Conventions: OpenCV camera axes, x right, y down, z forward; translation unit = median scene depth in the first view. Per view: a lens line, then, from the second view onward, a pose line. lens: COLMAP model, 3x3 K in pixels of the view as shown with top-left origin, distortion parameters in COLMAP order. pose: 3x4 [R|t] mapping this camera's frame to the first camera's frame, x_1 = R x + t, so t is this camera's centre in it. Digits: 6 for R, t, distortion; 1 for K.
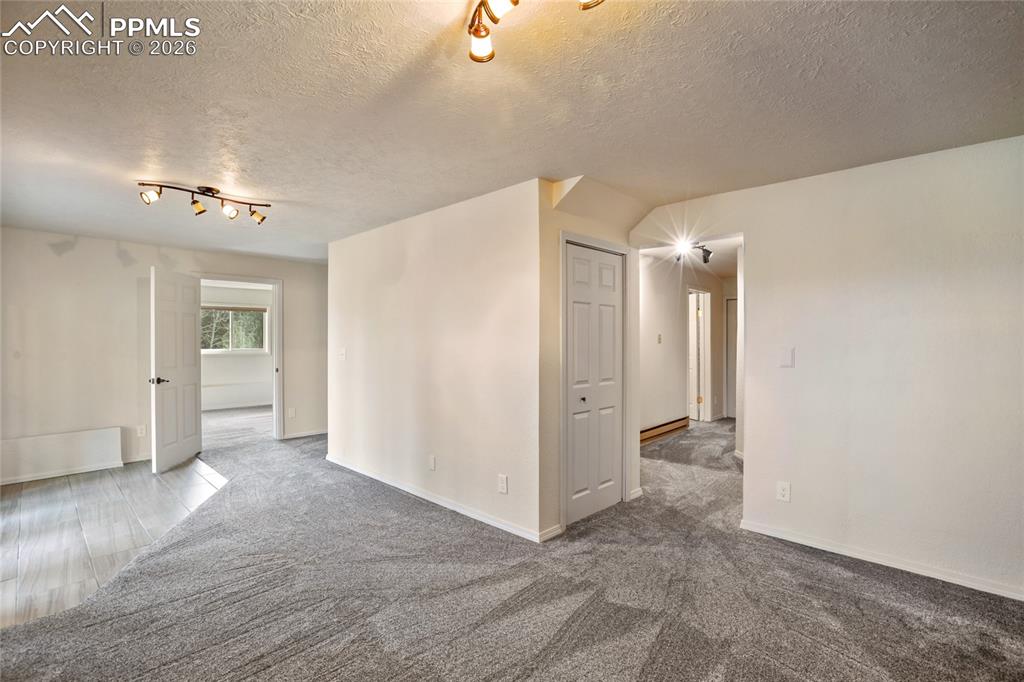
lens RADIAL K [[464.6, 0, 512.0], [0, 464.6, 341.0], [0, 0, 1]] dist [-0.001038, -0.000137]
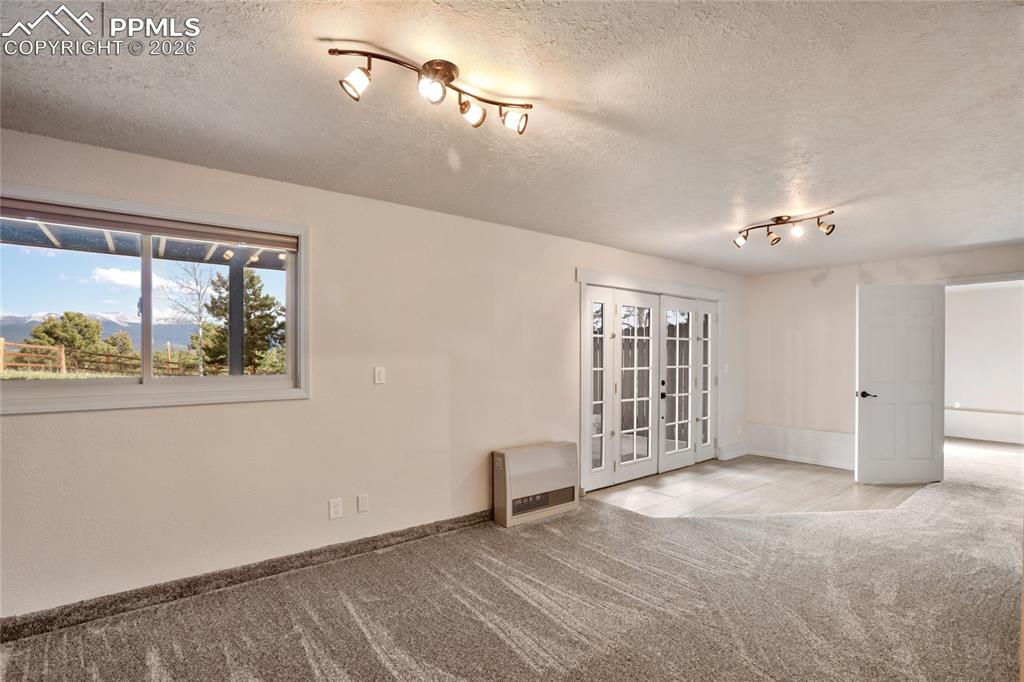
lens RADIAL K [[497.0, 0, 533.5], [0, 497.0, 358.1], [0, 0, 1]] dist [-0.000136, 0.000027]
pose [[-0.111340, 0.009285, -0.993739, 0.442677], [-0.007525, 0.999920, 0.010186, -0.000646], [0.993754, 0.008612, -0.111261, 0.412931]]
